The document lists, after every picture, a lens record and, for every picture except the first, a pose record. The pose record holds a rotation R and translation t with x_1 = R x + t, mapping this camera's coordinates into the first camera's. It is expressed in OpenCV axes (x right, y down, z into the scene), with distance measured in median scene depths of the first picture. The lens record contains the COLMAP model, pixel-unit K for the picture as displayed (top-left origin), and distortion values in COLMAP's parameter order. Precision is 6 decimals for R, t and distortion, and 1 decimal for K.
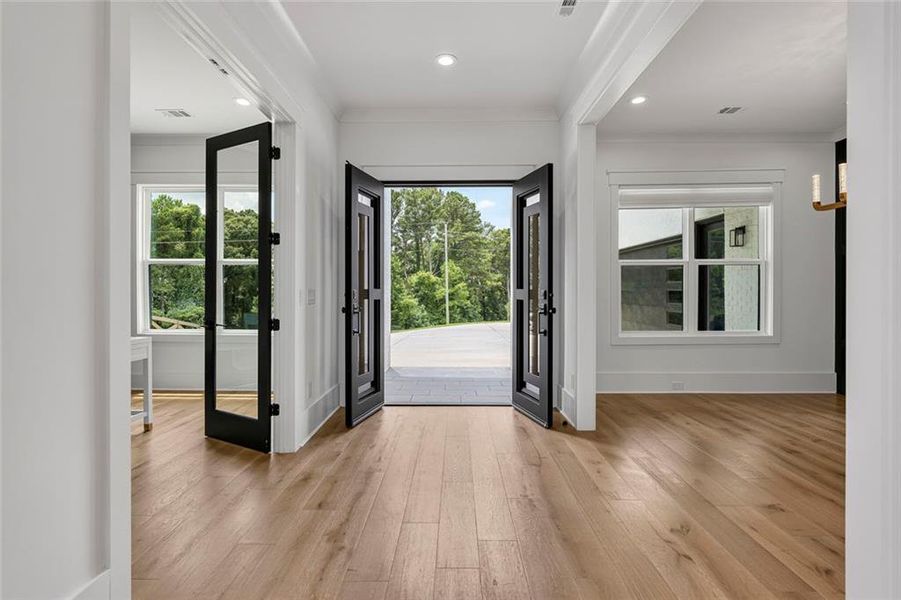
lens RADIAL K [[411.2, 0, 448.6], [0, 411.2, 291.8], [0, 0, 1]] dist [-0.002369, 0.000904]
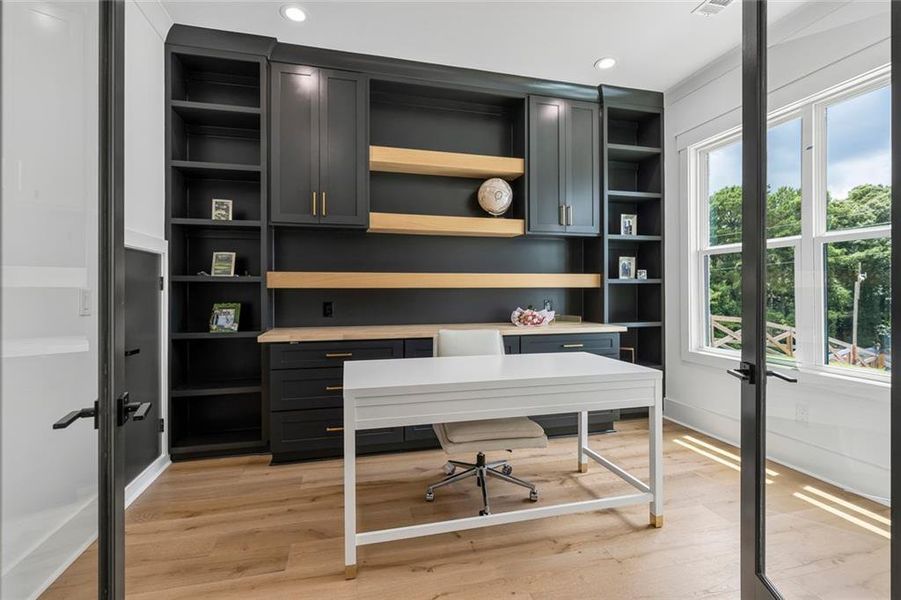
lens RADIAL K [[409.2, 0, 444.5], [0, 409.2, 289.2], [0, 0, 1]] dist [-0.009582, 0.000213]
pose [[0.258655, -0.006960, -0.965945, -0.251862], [-0.000567, 0.999973, -0.007357, -0.004706], [0.965970, 0.002450, 0.258644, 0.585298]]
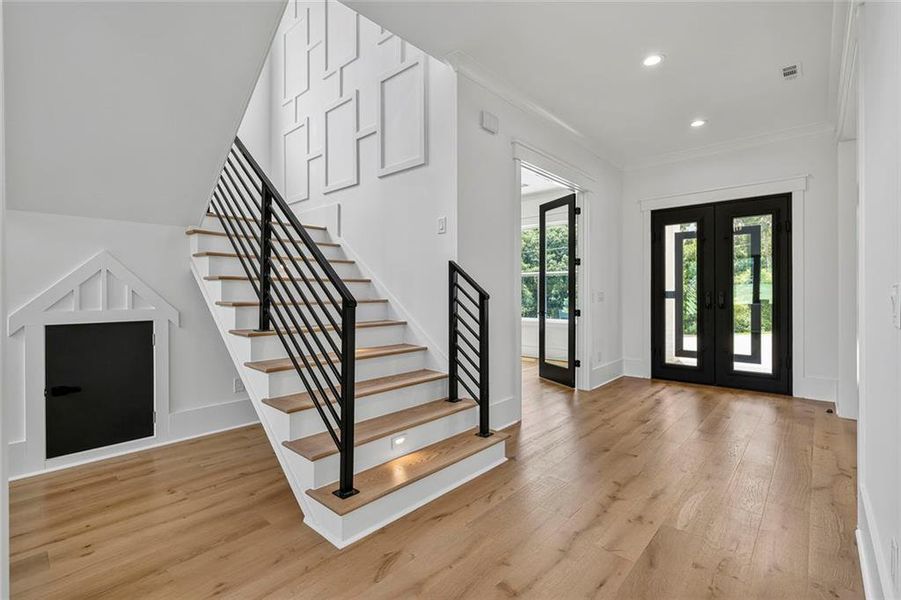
lens RADIAL K [[409.2, 0, 444.5], [0, 409.2, 289.2], [0, 0, 1]] dist [-0.009582, 0.000213]
pose [[0.746836, -0.005675, -0.664984, 0.263018], [-0.002602, 0.999931, -0.011456, 0.001952], [0.665003, 0.010286, 0.746770, -0.568528]]
